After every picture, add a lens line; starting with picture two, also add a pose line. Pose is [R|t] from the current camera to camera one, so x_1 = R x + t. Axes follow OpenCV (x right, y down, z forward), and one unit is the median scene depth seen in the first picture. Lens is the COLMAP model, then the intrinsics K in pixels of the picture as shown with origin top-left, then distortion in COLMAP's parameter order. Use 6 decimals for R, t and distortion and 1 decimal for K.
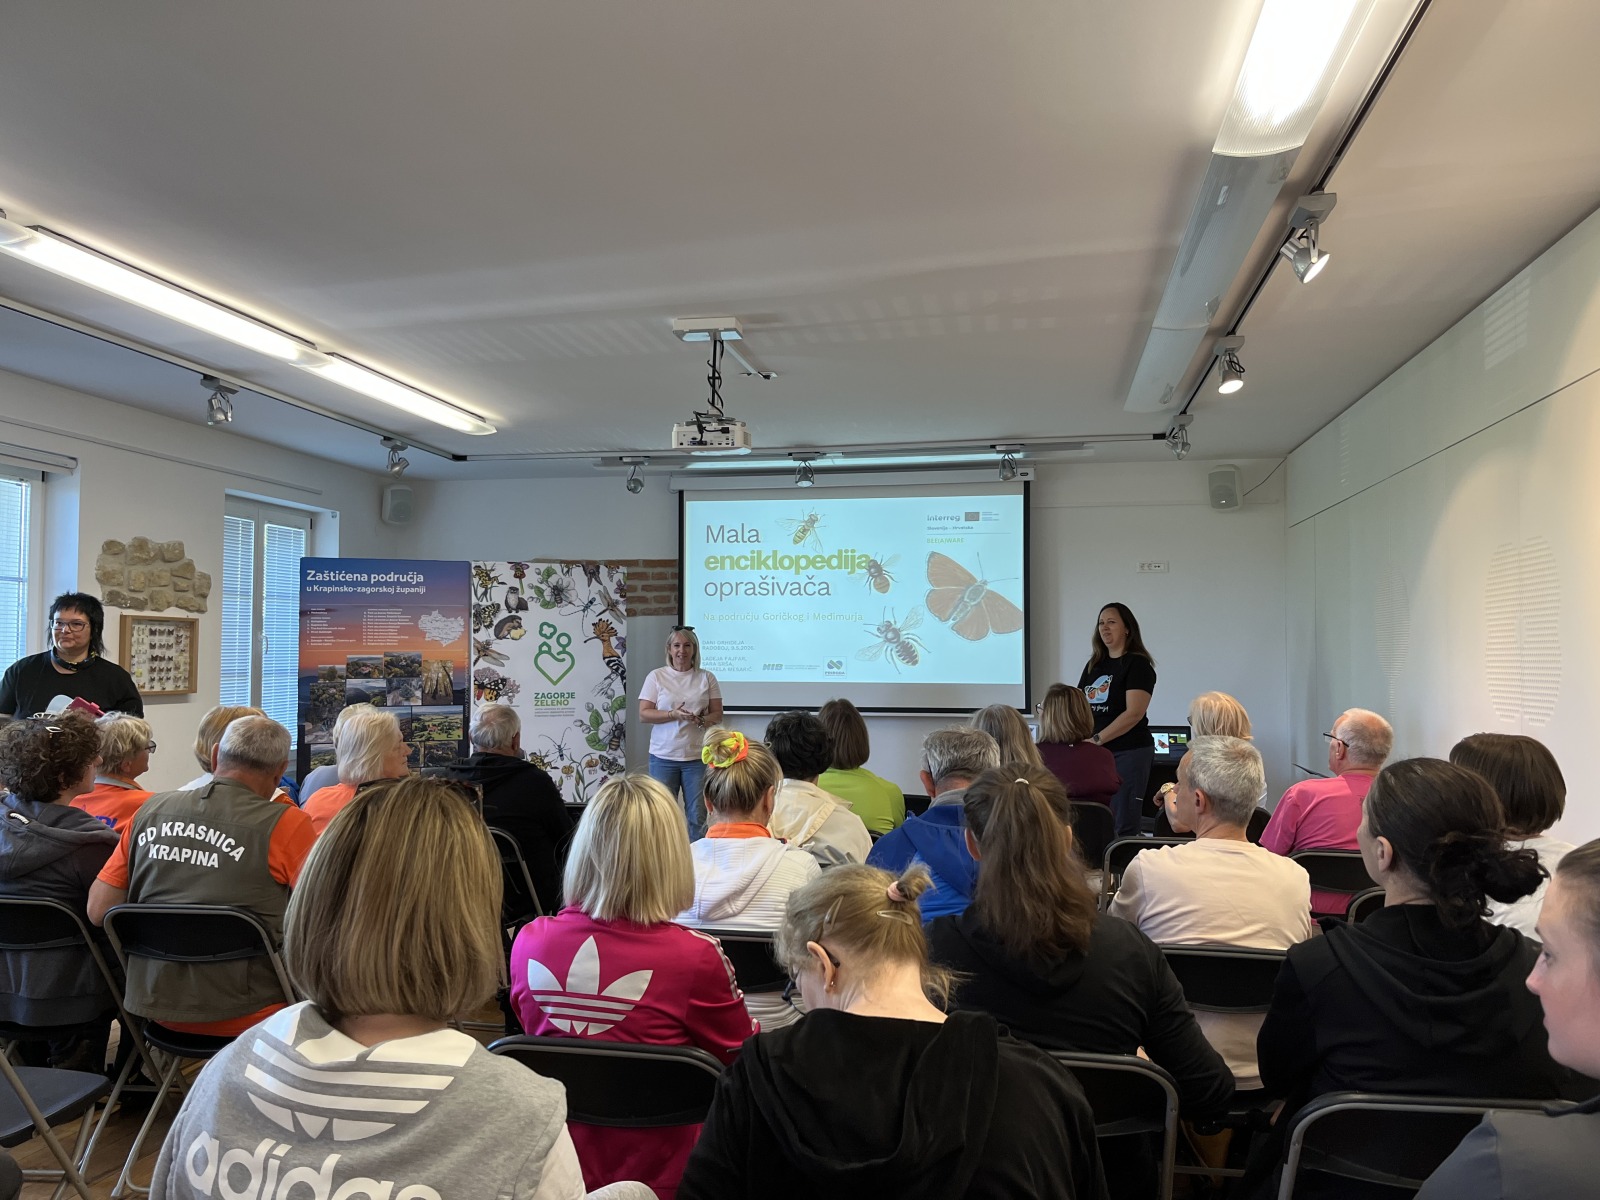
lens RADIAL K [[1221.9, 0, 797.3], [0, 1221.9, 608.3], [0, 0, 1]] dist [0.061496, -0.089531]
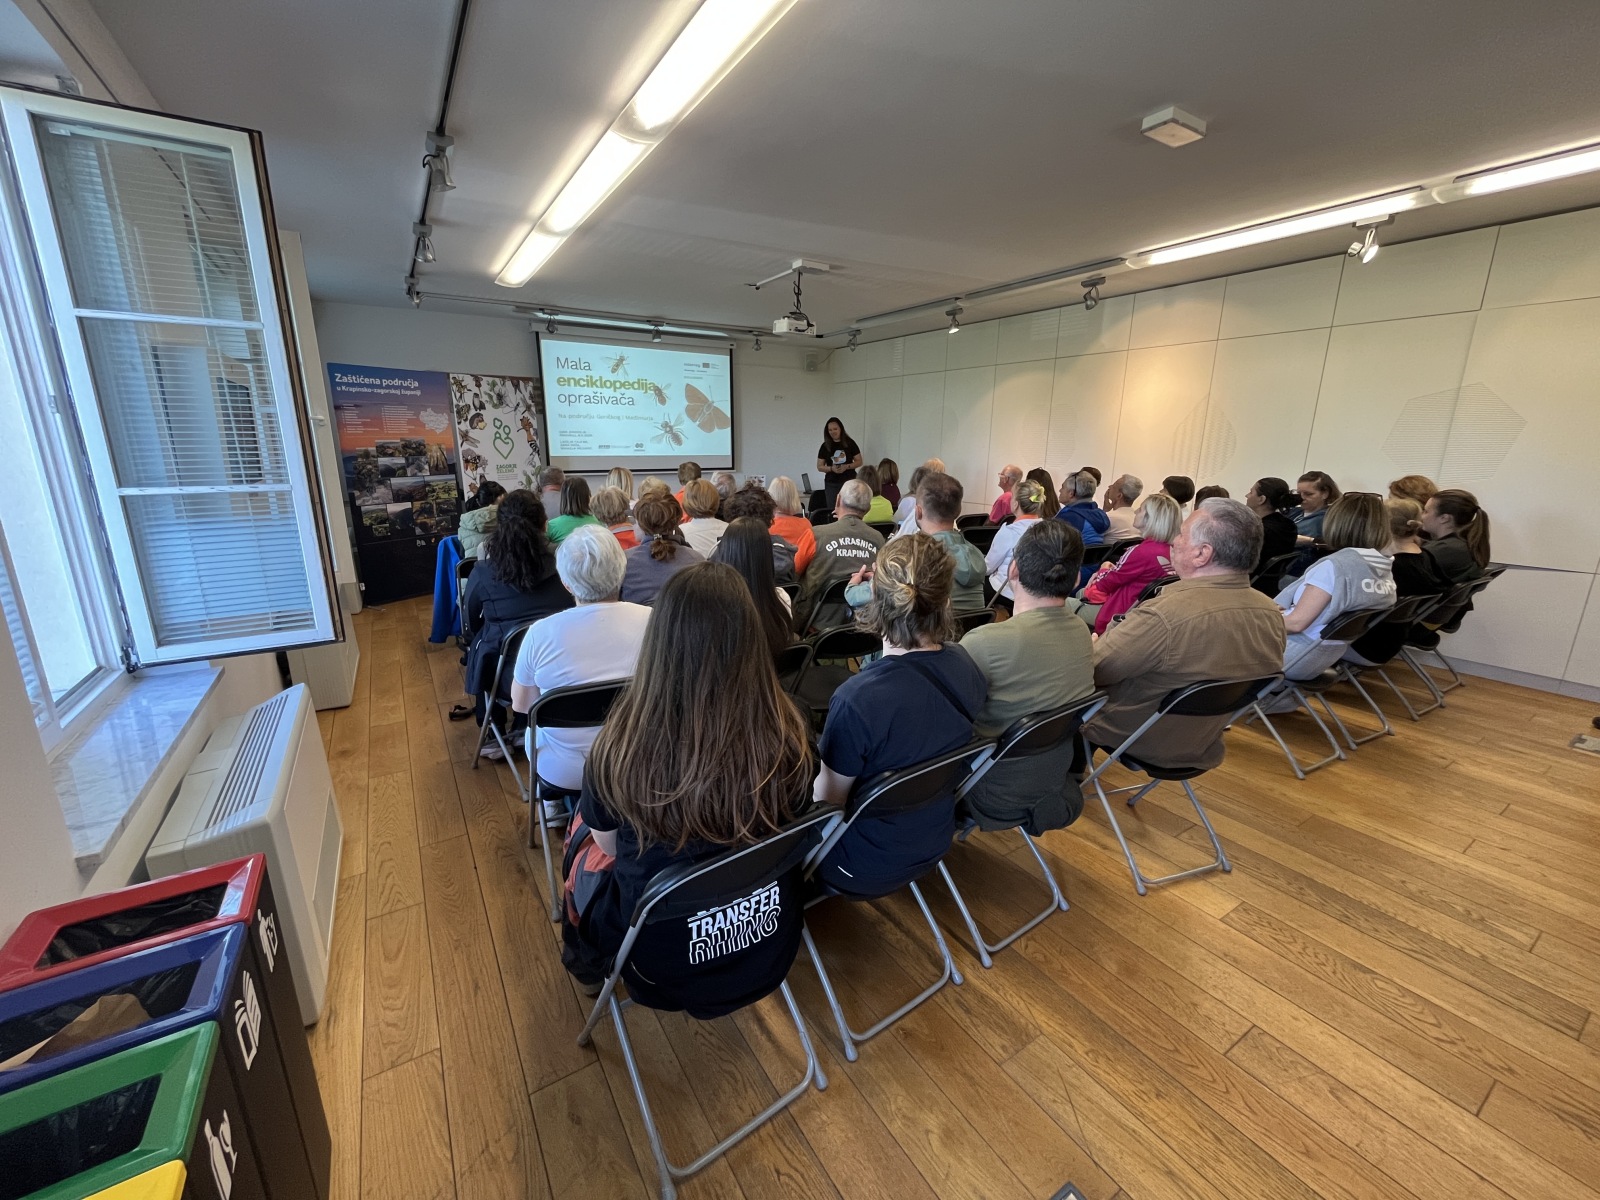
lens RADIAL K [[650.6, 0, 800.0], [0, 650.6, 600.0], [0, 0, 1]] dist [-0.022958, 0.000007]
pose [[0.731269, -0.157816, 0.663581, -0.501454], [-0.037500, 0.962092, 0.270134, -0.001990], [-0.681057, -0.222425, 0.697630, 0.127464]]
